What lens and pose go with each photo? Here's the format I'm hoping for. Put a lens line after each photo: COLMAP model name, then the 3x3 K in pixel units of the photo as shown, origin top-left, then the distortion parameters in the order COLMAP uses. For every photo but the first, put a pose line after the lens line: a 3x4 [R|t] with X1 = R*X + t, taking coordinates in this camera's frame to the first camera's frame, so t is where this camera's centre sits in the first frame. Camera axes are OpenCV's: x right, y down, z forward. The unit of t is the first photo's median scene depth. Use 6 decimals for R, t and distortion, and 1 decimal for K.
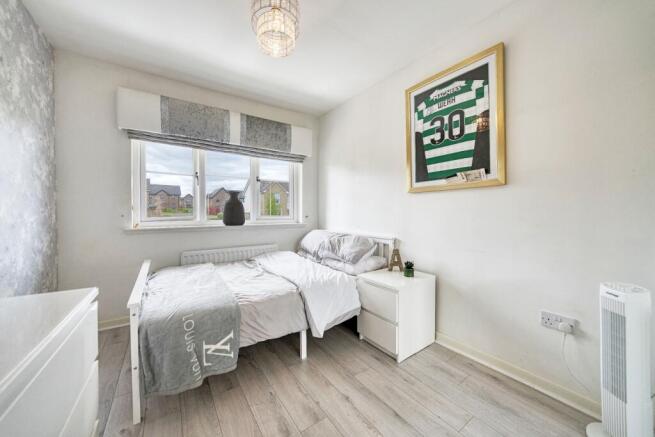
lens RADIAL K [[240.1, 0, 327.1], [0, 240.1, 215.1], [0, 0, 1]] dist [-0.009384, 0.000107]
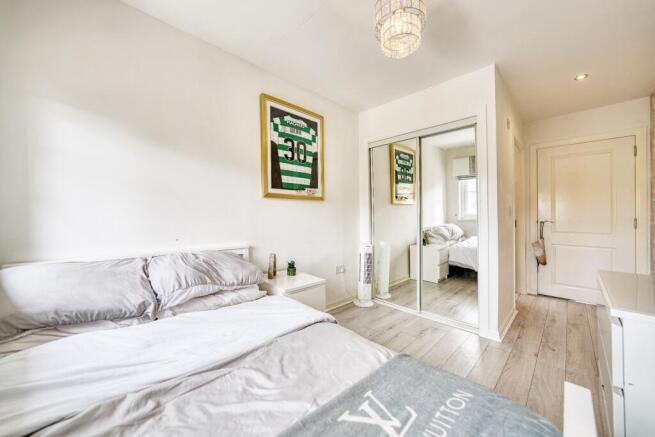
lens RADIAL K [[240.1, 0, 324.2], [0, 240.1, 215.4], [0, 0, 1]] dist [-0.009384, 0.000107]
pose [[-0.155917, 0.006821, 0.987747, -0.772506], [0.016200, 0.999859, -0.004347, -0.010700], [-0.987637, 0.015323, -0.156006, 1.029904]]
